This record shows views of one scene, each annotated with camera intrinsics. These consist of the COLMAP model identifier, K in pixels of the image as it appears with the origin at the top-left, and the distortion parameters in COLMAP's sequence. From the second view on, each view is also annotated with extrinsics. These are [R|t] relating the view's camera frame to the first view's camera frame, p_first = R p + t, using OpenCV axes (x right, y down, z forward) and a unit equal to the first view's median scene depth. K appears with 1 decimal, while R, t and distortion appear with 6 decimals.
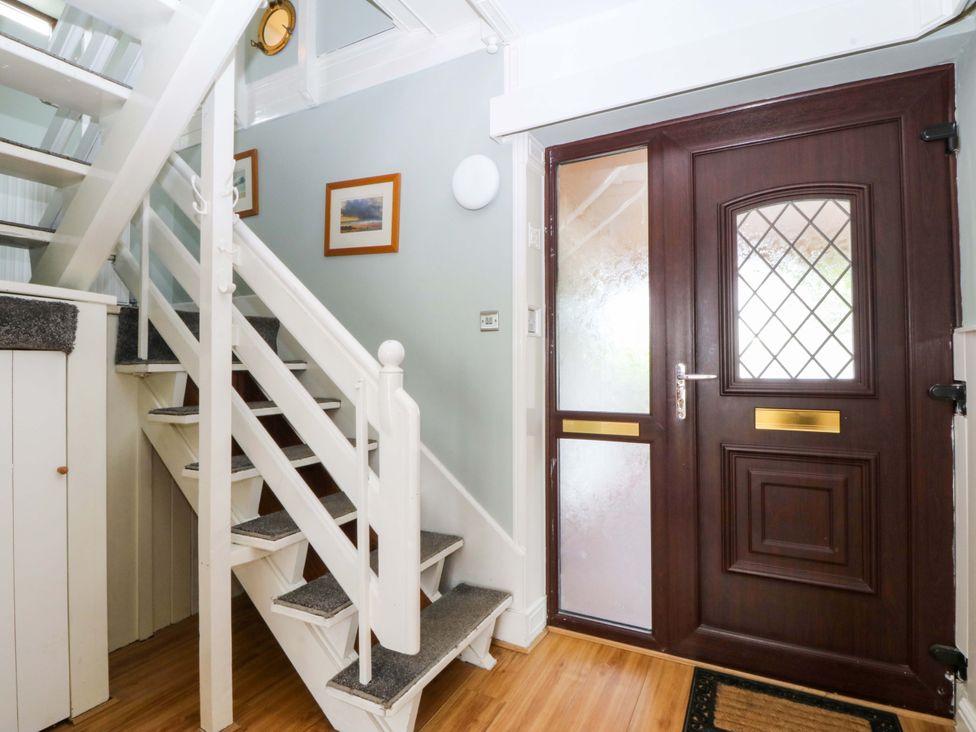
lens RADIAL K [[509.7, 0, 488.6], [0, 509.7, 352.6], [0, 0, 1]] dist [0.000863, -0.012826]
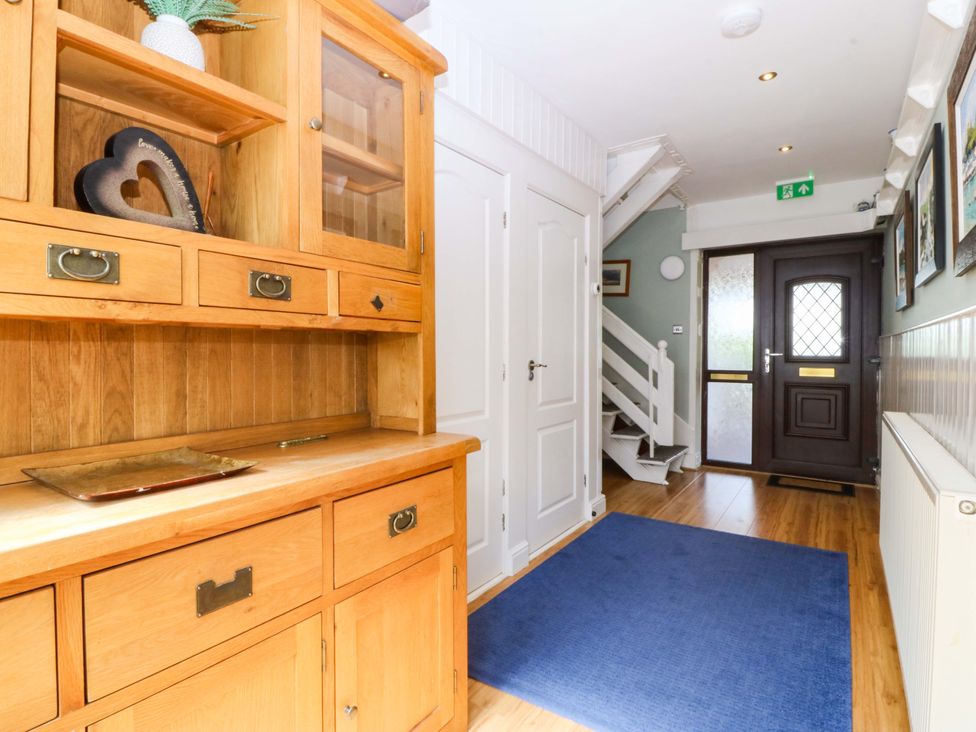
lens RADIAL K [[509.7, 0, 488.6], [0, 509.7, 352.6], [0, 0, 1]] dist [0.000863, -0.012826]
pose [[0.991940, 0.004846, -0.126612, -0.608265], [0.000231, 0.999198, 0.040052, -0.056693], [0.126705, -0.039759, 0.991143, -1.509649]]
